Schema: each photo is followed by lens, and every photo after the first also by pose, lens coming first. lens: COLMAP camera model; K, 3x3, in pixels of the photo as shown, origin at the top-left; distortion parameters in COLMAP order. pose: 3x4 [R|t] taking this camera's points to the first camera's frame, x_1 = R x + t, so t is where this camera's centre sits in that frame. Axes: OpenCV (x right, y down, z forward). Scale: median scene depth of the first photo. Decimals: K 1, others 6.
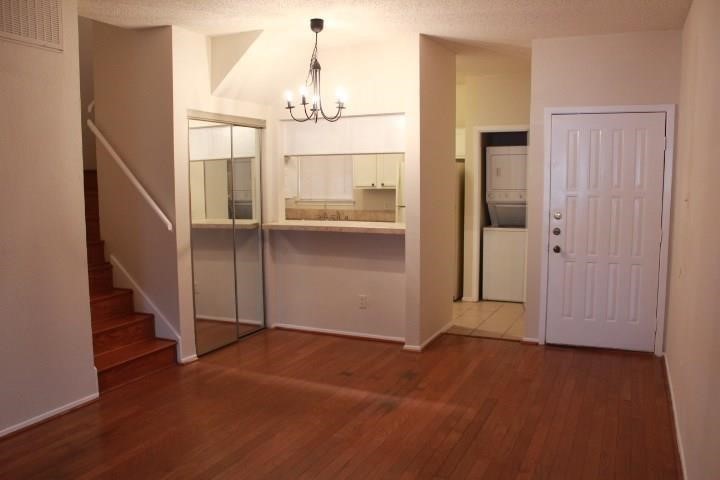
lens RADIAL K [[597.7, 0, 359.5], [0, 597.7, 239.9], [0, 0, 1]] dist [-0.090586, 0.031741]
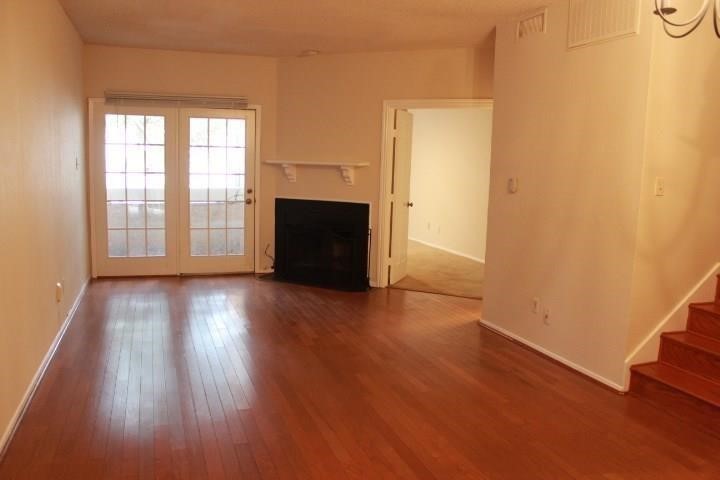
lens RADIAL K [[597.7, 0, 359.1], [0, 597.7, 240.5], [0, 0, 1]] dist [-0.090586, 0.031741]
pose [[-0.718389, 0.077061, -0.691360, 0.554652], [-0.095072, 0.973644, 0.207314, -0.141072], [0.689114, 0.214661, -0.692129, 1.459744]]
